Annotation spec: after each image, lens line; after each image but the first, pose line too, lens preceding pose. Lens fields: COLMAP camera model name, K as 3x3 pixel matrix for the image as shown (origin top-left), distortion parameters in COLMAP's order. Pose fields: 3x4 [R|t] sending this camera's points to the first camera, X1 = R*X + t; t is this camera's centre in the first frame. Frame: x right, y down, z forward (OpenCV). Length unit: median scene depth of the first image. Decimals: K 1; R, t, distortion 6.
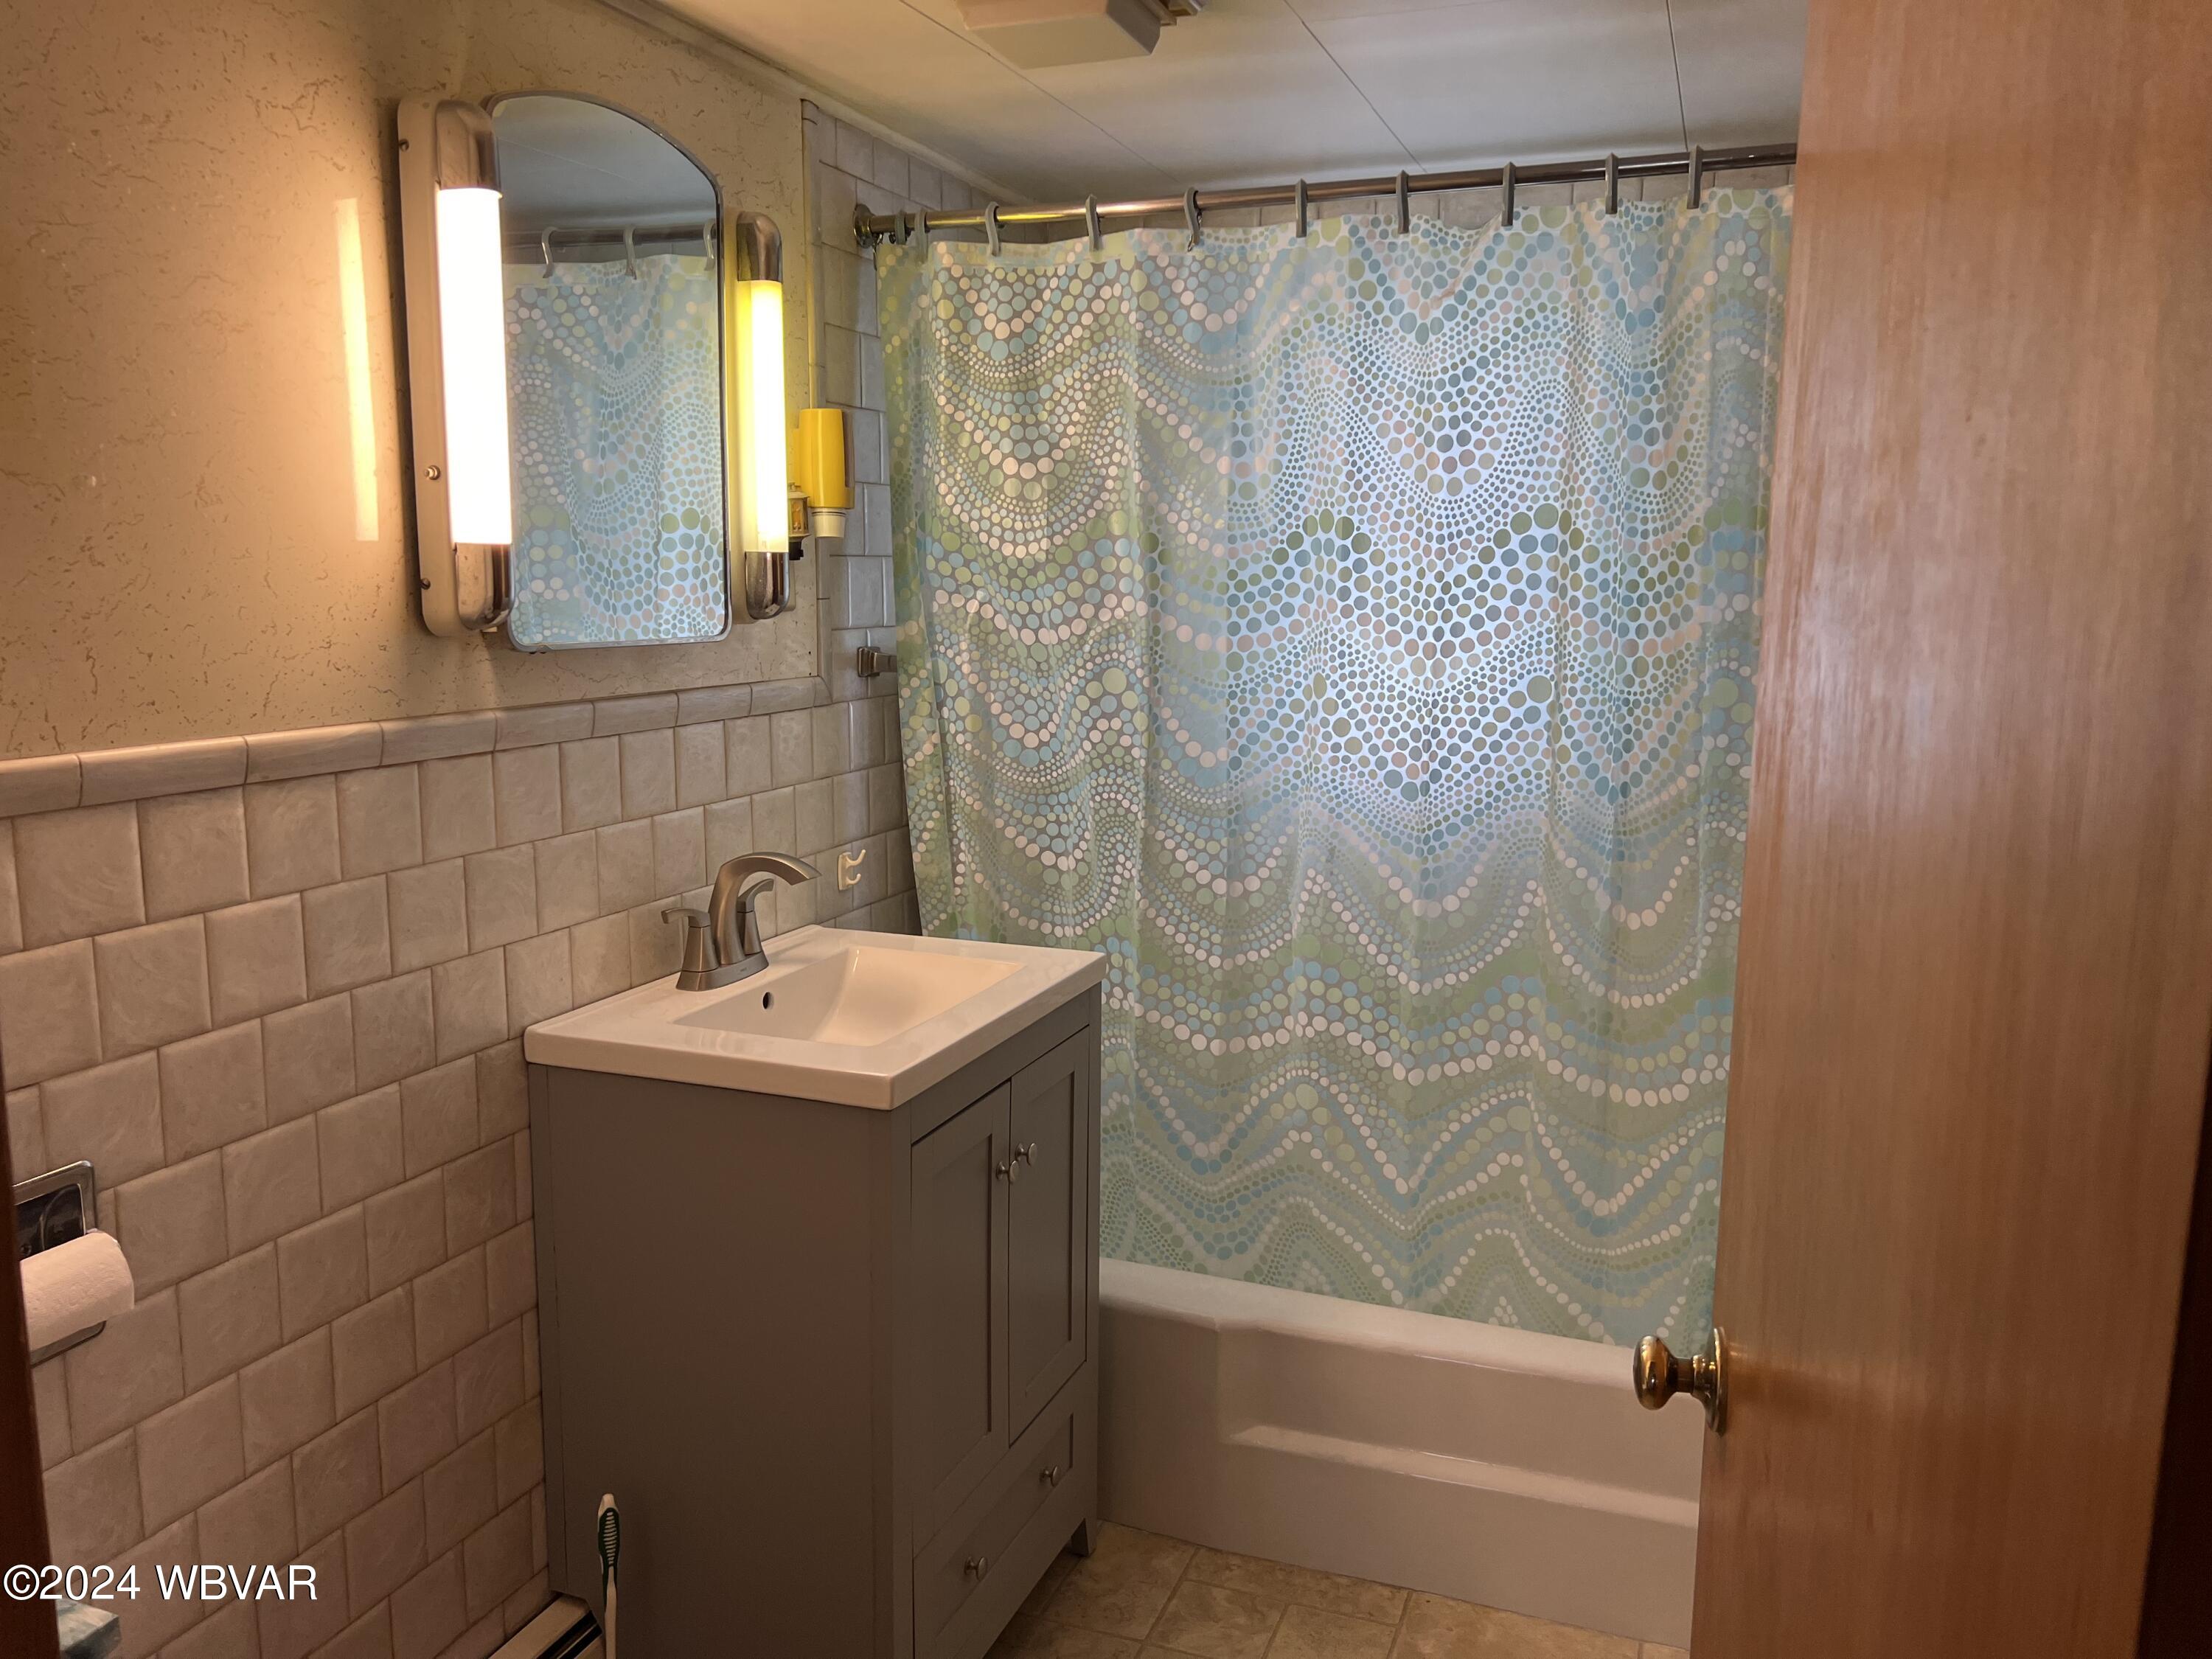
lens RADIAL K [[1662.8, 0, 1099.9], [0, 1662.8, 838.5], [0, 0, 1]] dist [0.071067, -0.085967]
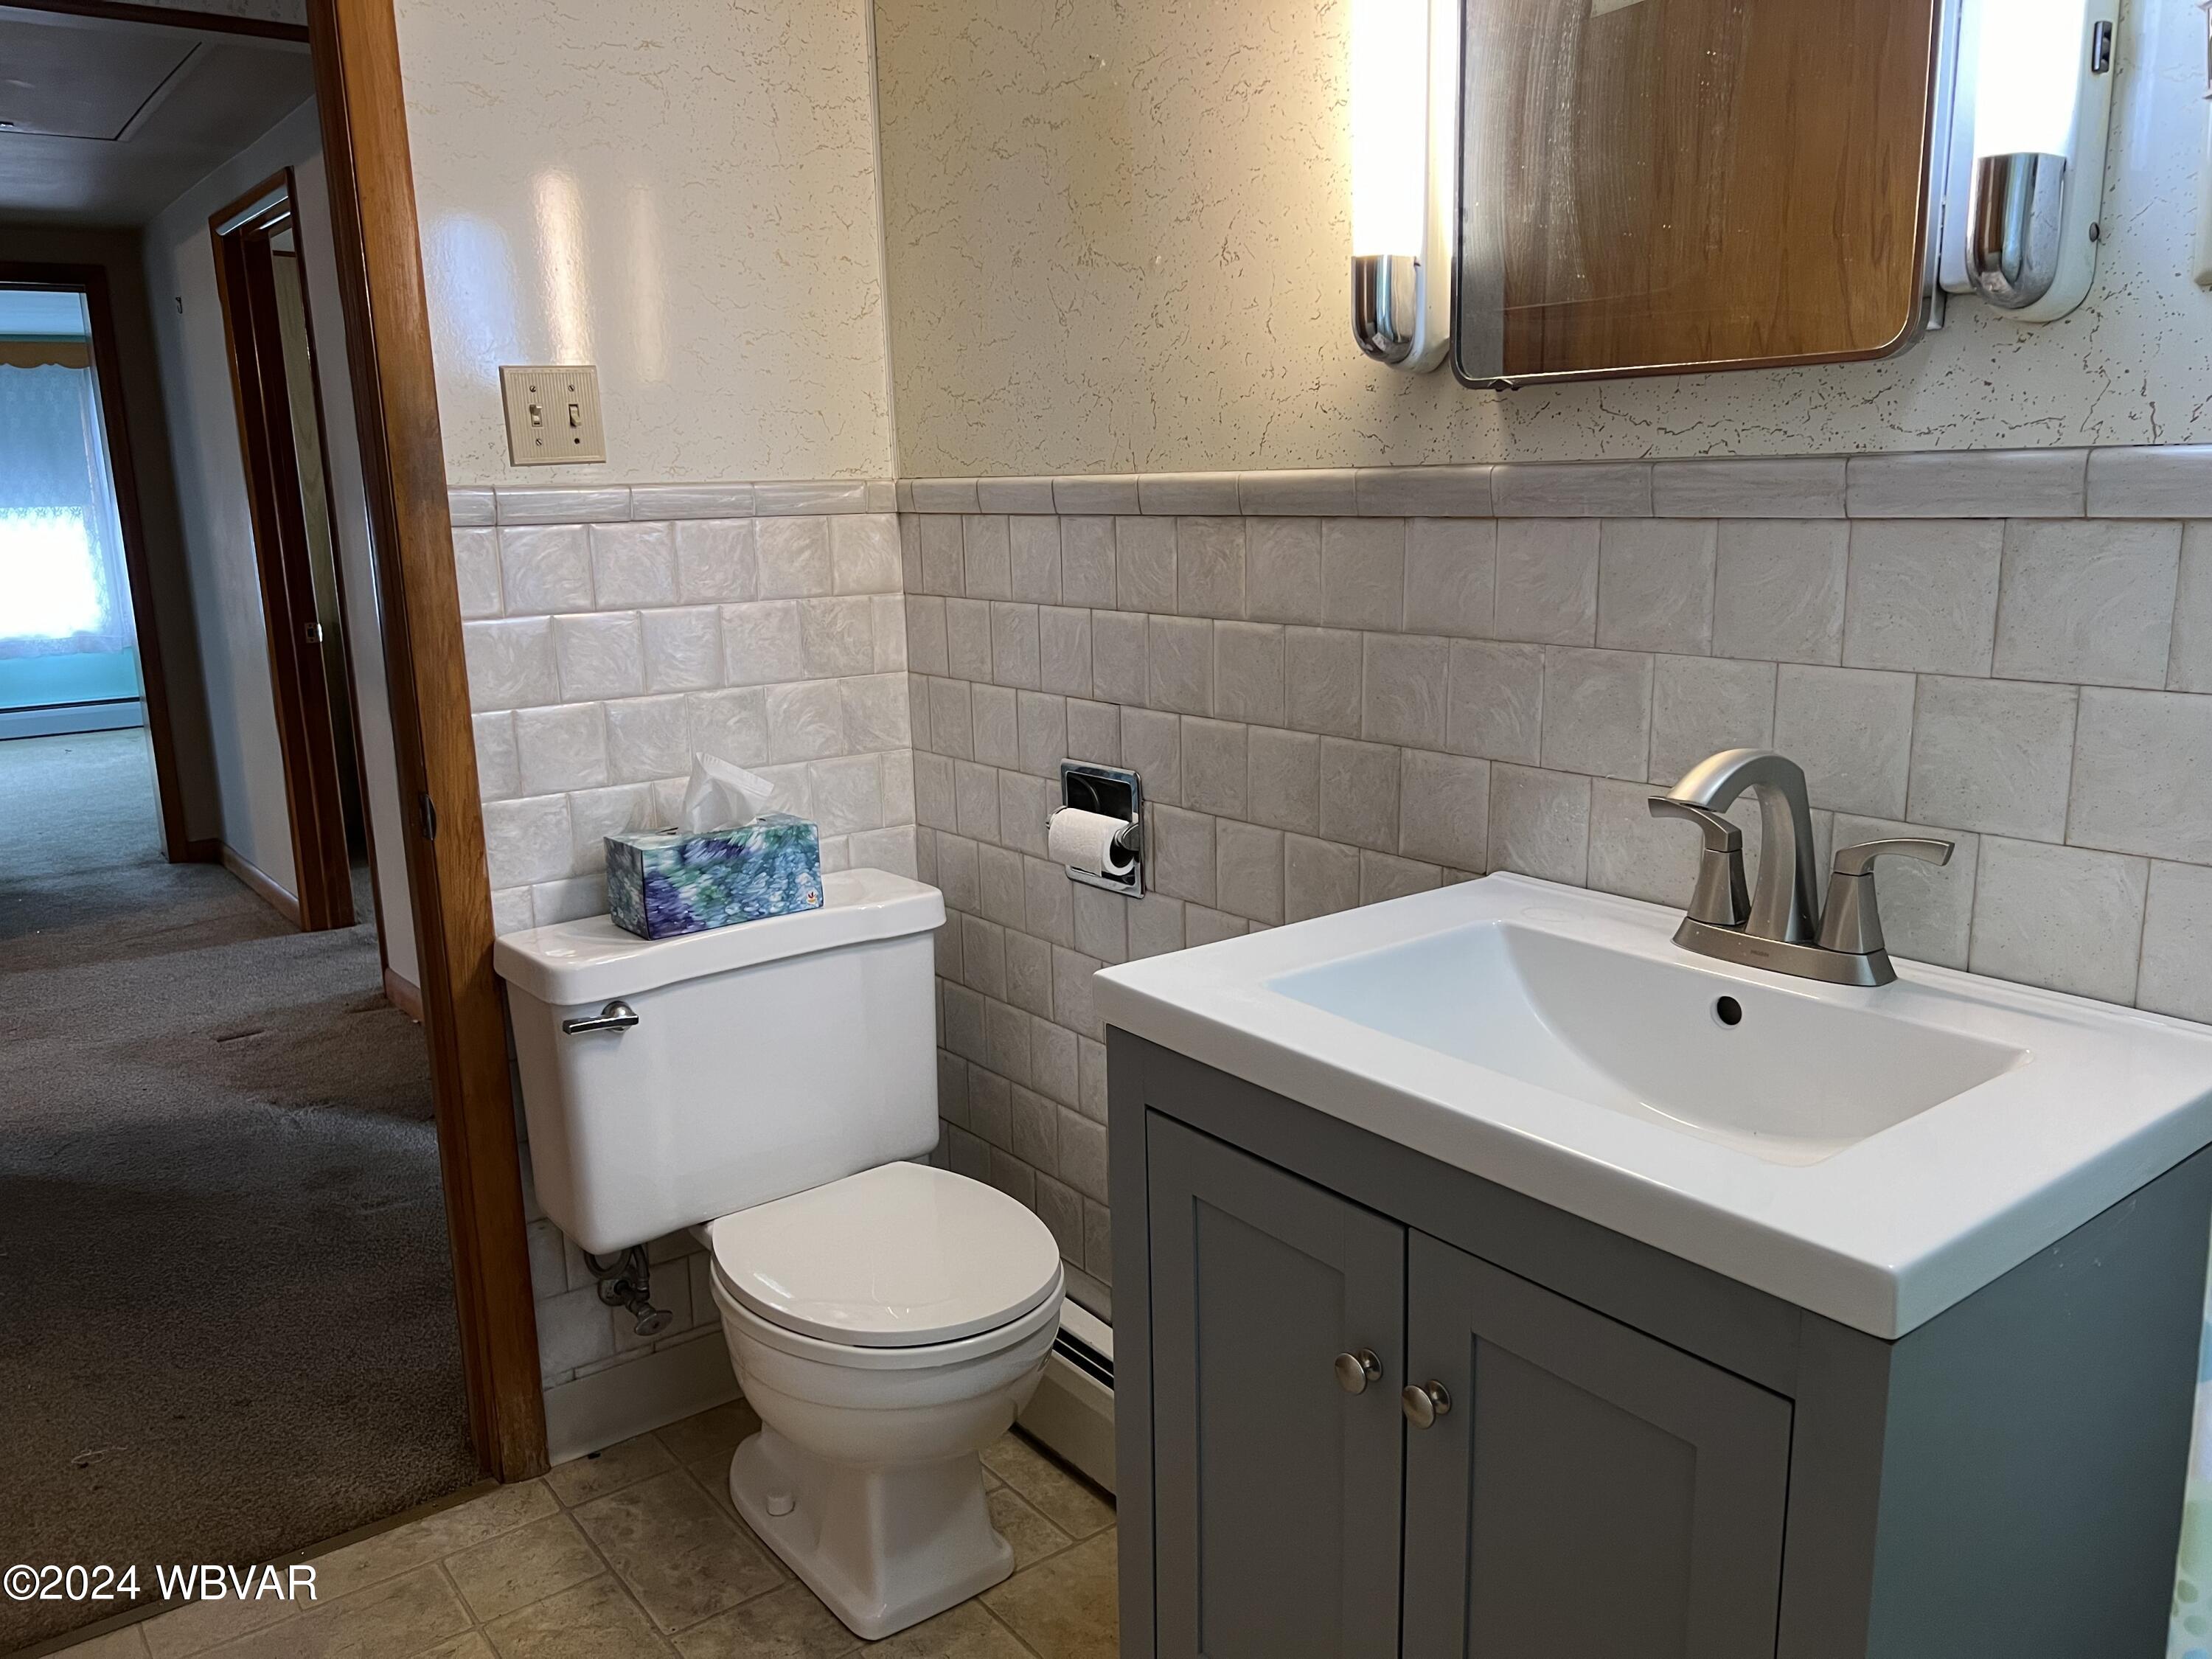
lens RADIAL K [[1662.8, 0, 1099.9], [0, 1662.8, 838.5], [0, 0, 1]] dist [0.071067, -0.085967]
pose [[-0.518940, 0.182121, -0.835184, 0.518178], [-0.118203, 0.952366, 0.281119, -0.127079], [0.846599, 0.244605, -0.472693, 1.475936]]
